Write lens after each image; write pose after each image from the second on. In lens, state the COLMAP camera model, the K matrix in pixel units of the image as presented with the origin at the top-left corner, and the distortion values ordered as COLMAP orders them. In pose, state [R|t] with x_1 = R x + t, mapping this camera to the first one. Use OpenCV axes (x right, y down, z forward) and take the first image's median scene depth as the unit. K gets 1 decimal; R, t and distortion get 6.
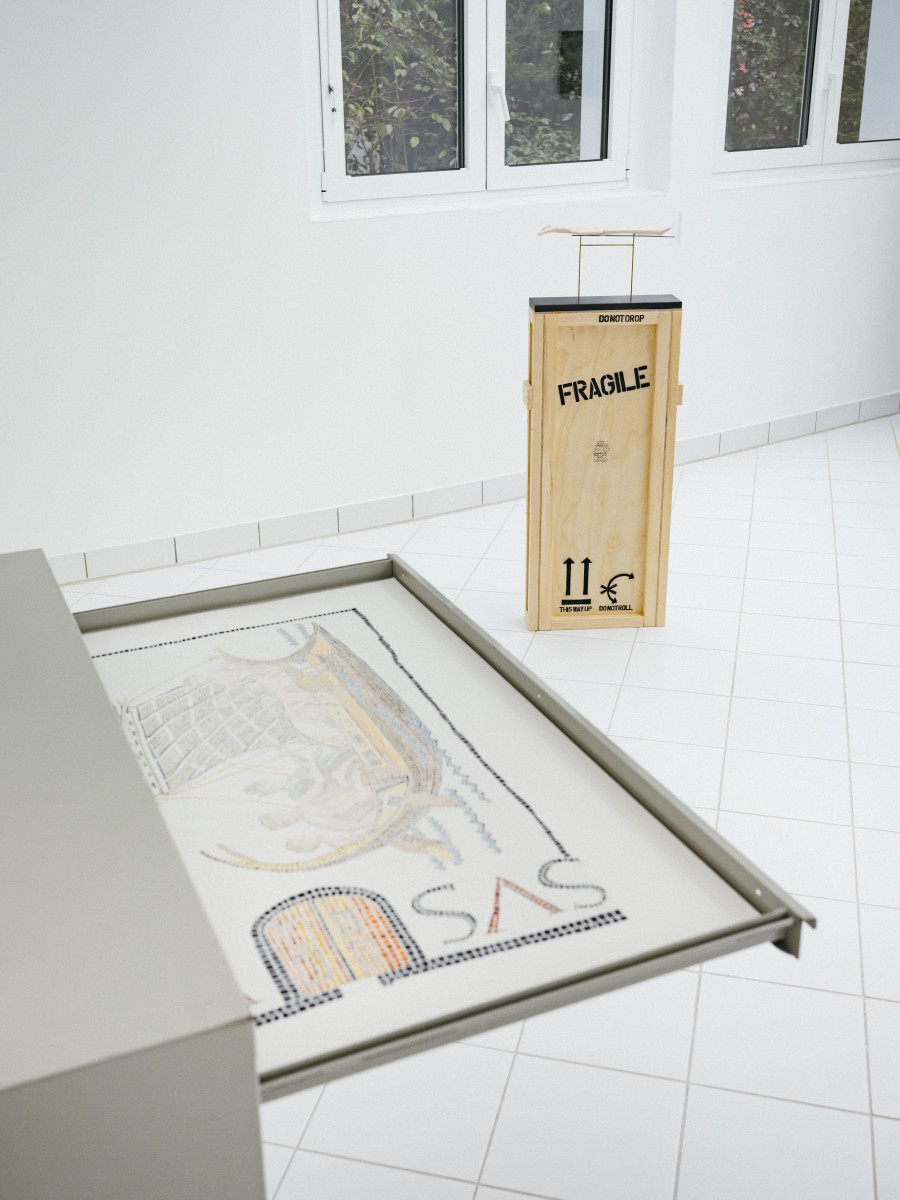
lens RADIAL K [[1398.3, 0, 450.0], [0, 1398.3, 600.0], [0, 0, 1]] dist [-0.017017, -0.013335]
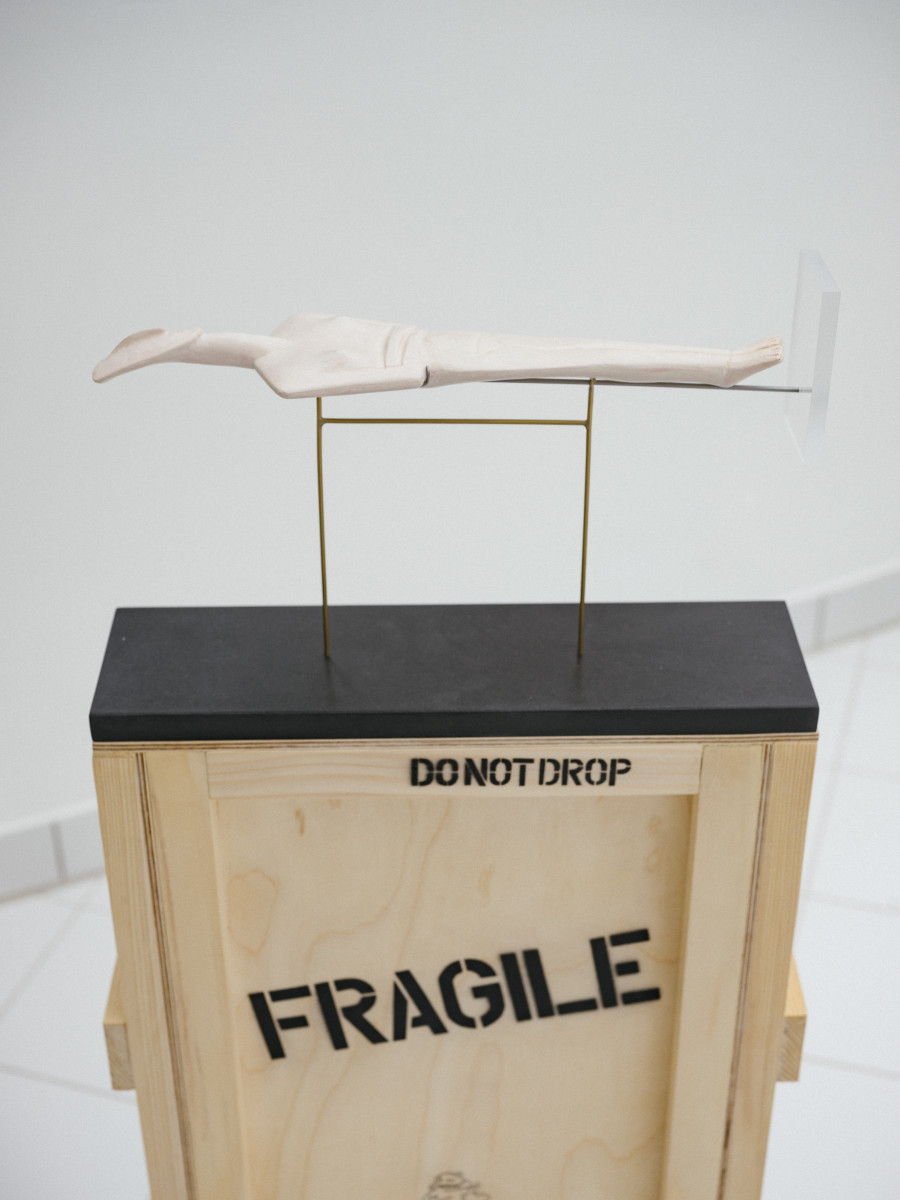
lens RADIAL K [[1873.8, 0, 450.0], [0, 1873.8, 600.0], [0, 0, 1]] dist [-0.098931, -0.078493]
pose [[0.997511, 0.037660, -0.059613, 0.125073], [-0.028647, 0.988955, 0.145421, -0.260502], [0.064431, -0.143351, 0.987572, 0.713553]]
